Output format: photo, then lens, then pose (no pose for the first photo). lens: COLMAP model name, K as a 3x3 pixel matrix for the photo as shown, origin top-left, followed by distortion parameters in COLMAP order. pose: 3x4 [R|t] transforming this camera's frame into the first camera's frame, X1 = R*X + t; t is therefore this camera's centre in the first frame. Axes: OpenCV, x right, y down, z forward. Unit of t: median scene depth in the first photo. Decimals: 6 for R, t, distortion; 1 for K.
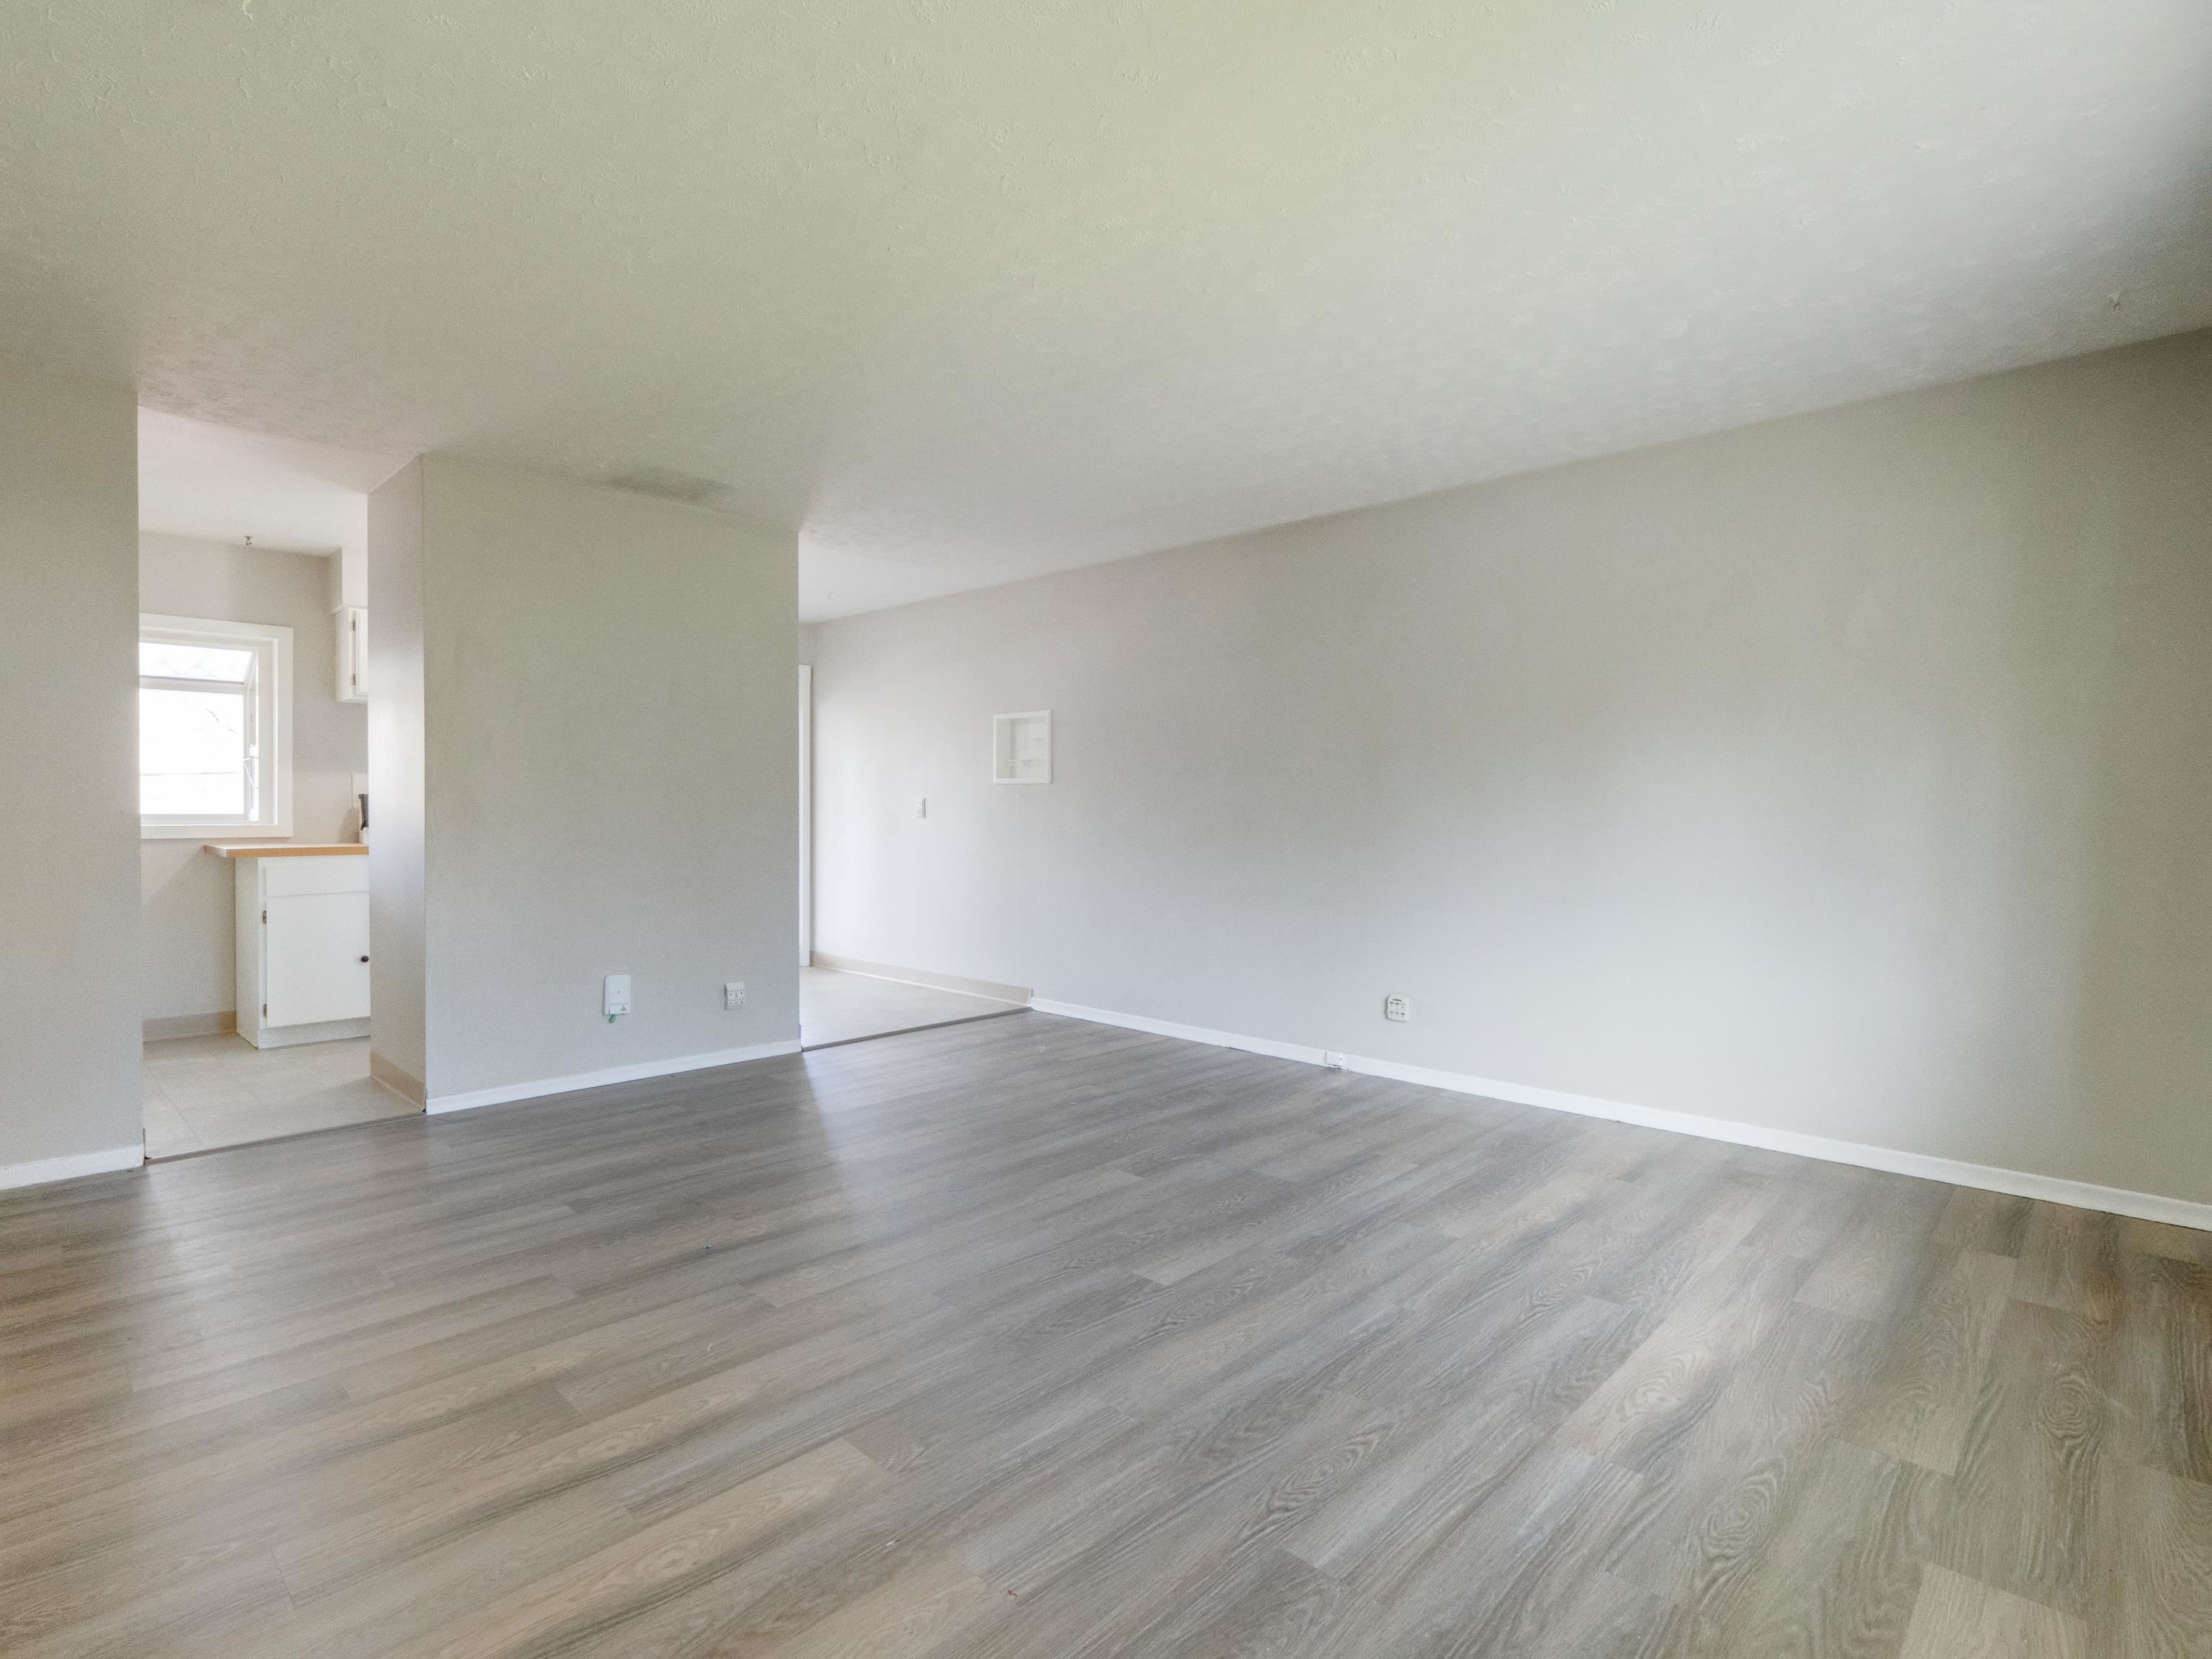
lens RADIAL K [[1112.4, 0, 1108.4], [0, 1112.4, 812.1], [0, 0, 1]] dist [-0.008566, 0.002560]
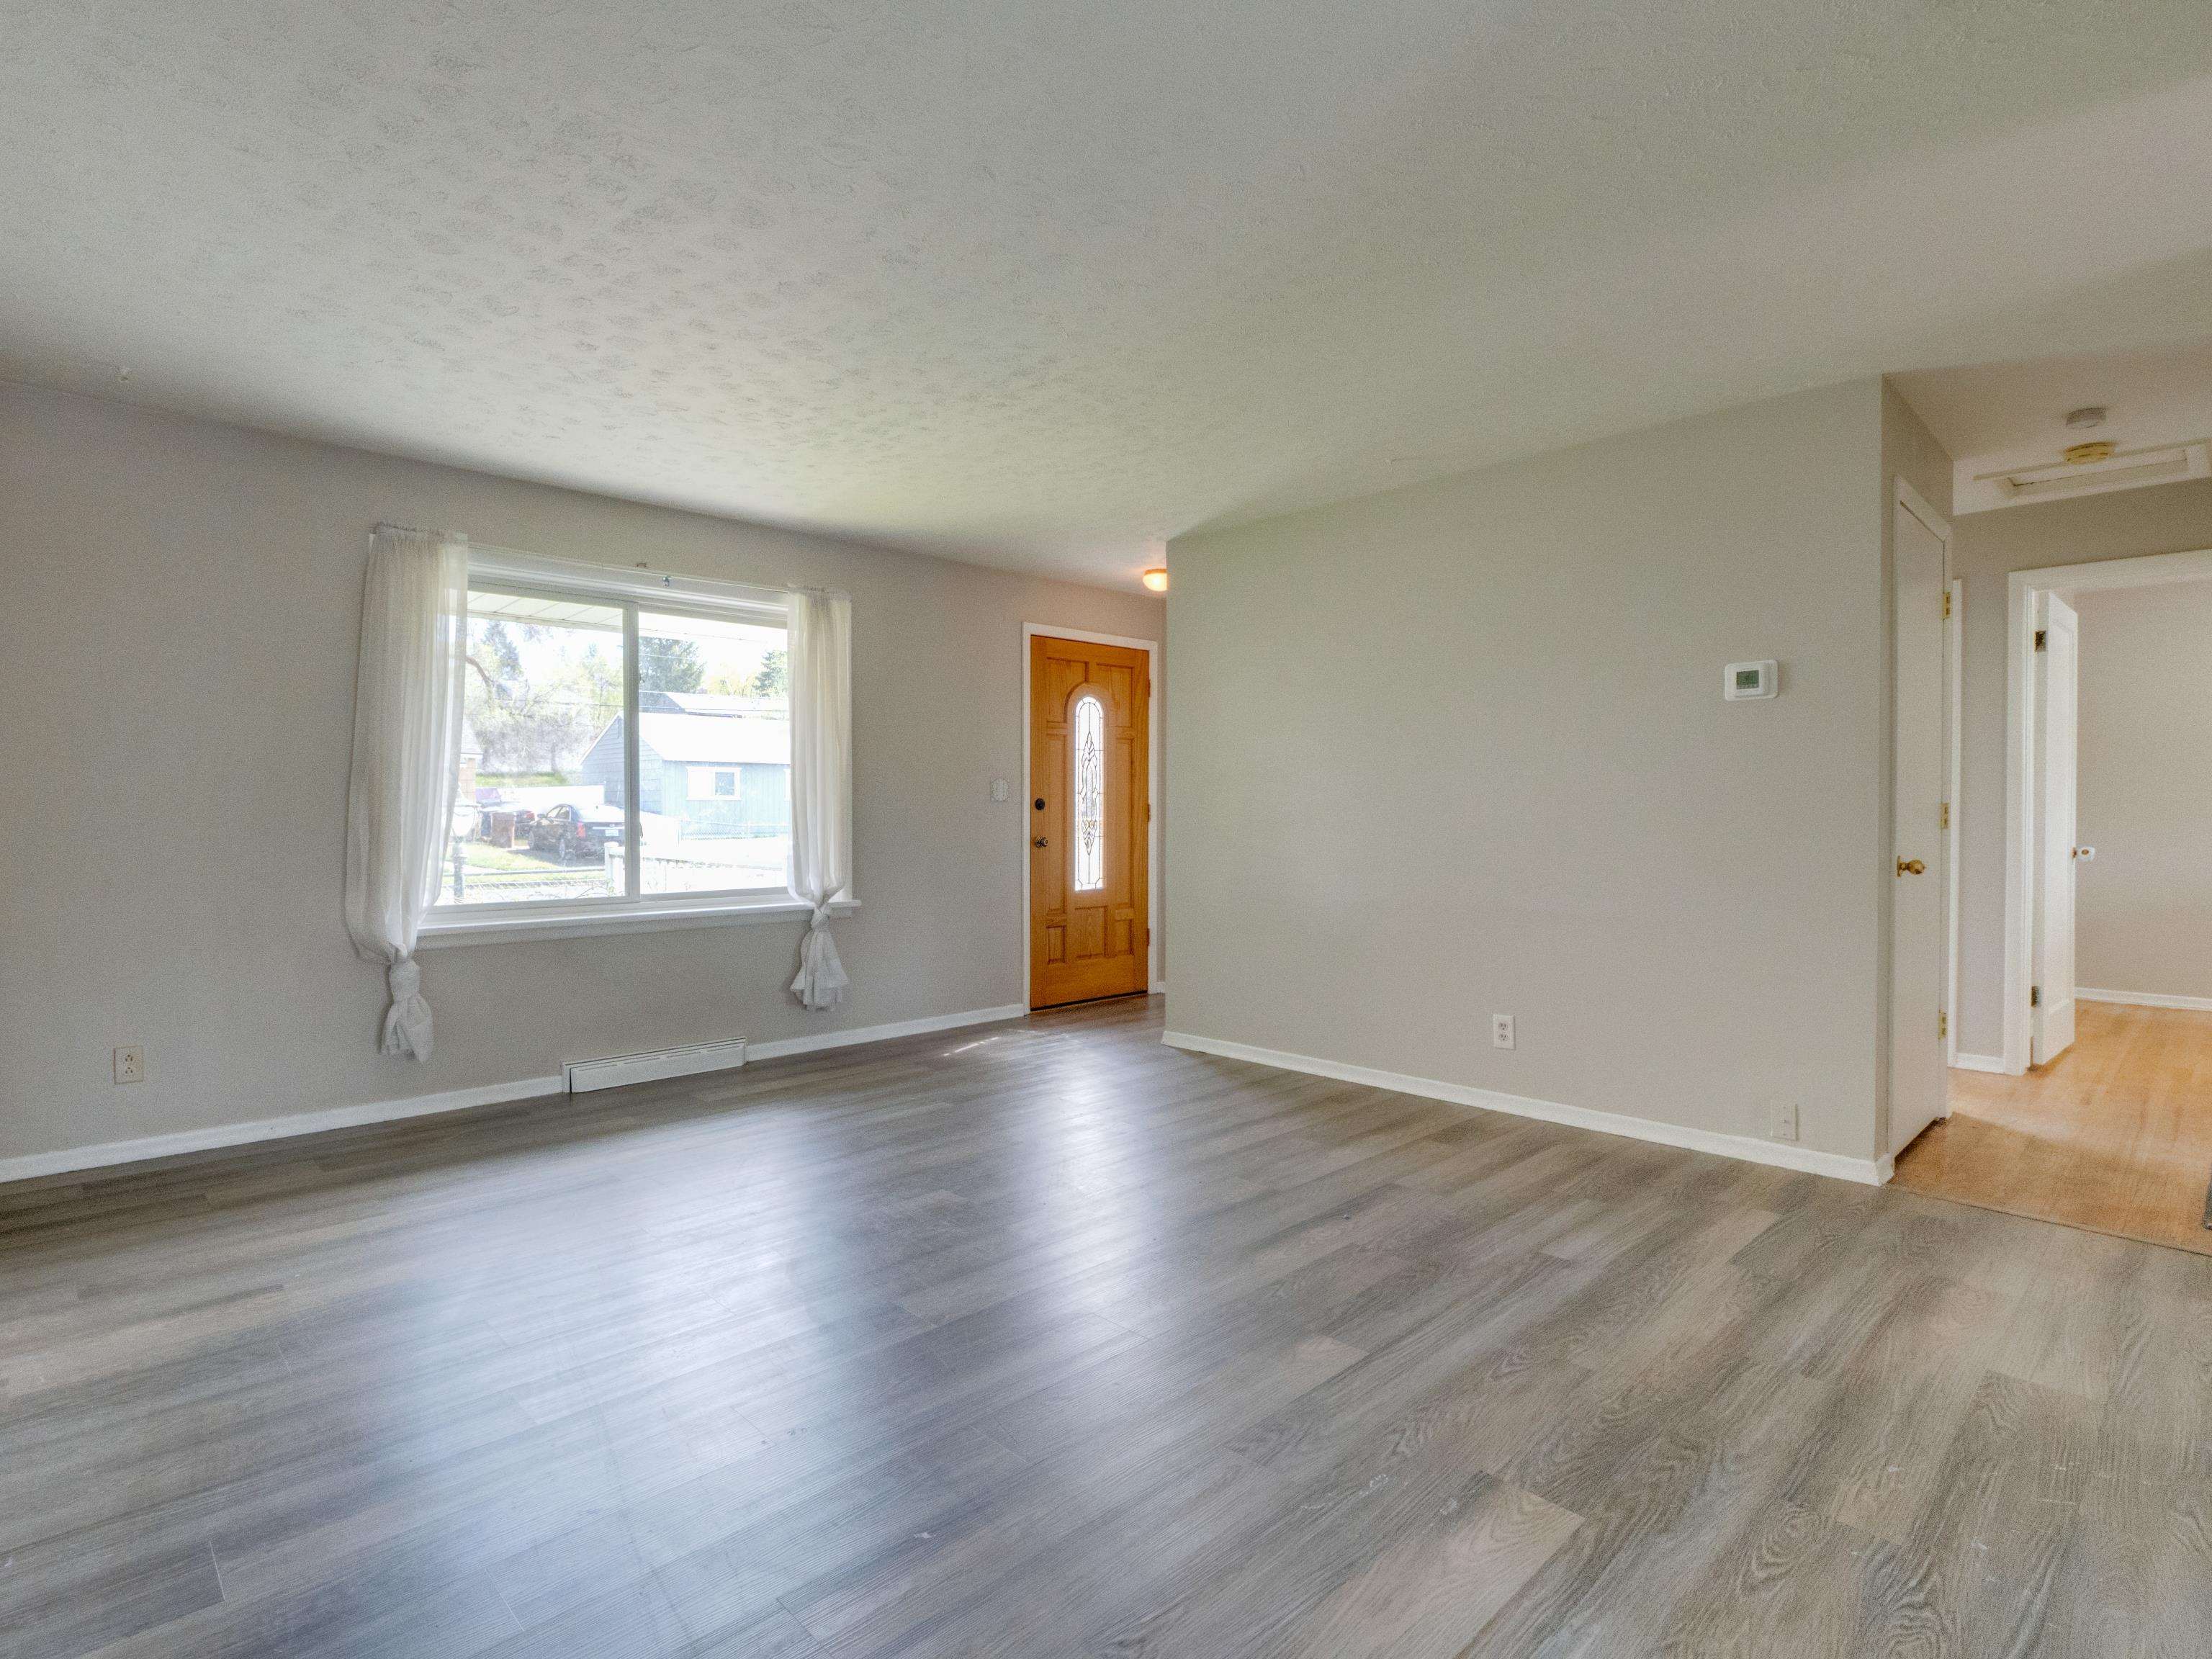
lens RADIAL K [[1112.4, 0, 1083.1], [0, 1112.4, 818.0], [0, 0, 1]] dist [-0.008566, 0.002560]
pose [[-0.998337, -0.004803, 0.057455, -0.215884], [-0.004265, 0.999946, 0.009488, -0.008699], [-0.057498, 0.009227, -0.998303, 2.745183]]
